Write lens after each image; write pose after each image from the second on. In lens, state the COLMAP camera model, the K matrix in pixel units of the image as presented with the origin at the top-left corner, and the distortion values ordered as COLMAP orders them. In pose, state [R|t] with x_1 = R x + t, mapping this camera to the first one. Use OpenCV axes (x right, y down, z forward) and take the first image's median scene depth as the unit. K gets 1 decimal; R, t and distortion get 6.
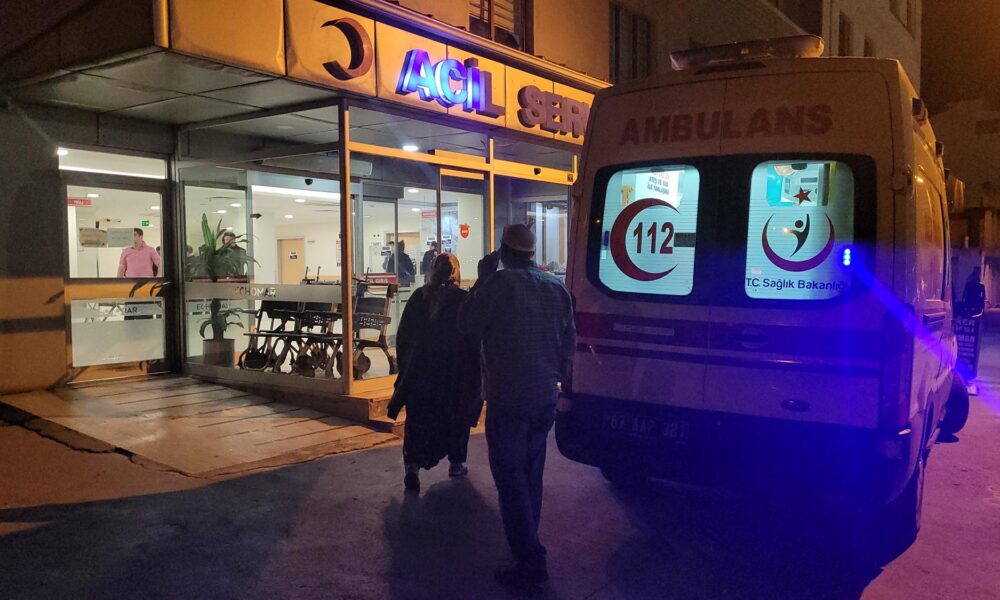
lens RADIAL K [[769.8, 0, 500.0], [0, 769.8, 300.0], [0, 0, 1]] dist [-0.002433, -0.000989]
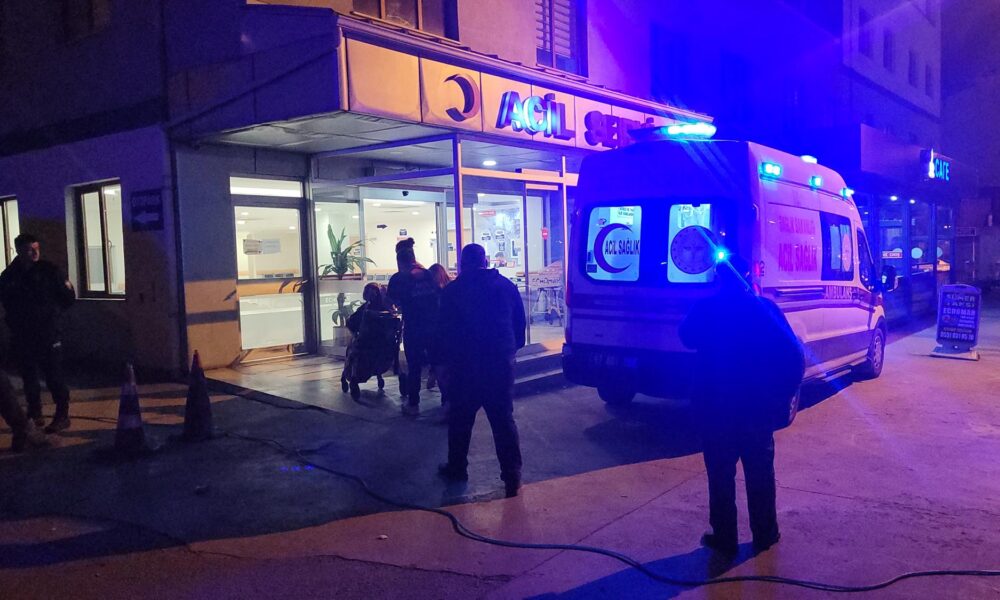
lens RADIAL K [[753.2, 0, 500.0], [0, 753.2, 300.0], [0, 0, 1]] dist [0.003679, 0.000445]
pose [[0.999051, -0.021804, -0.037708, -0.080877], [0.022446, 0.999609, 0.016700, -0.005861], [0.037329, -0.017530, 0.999149, -0.220569]]
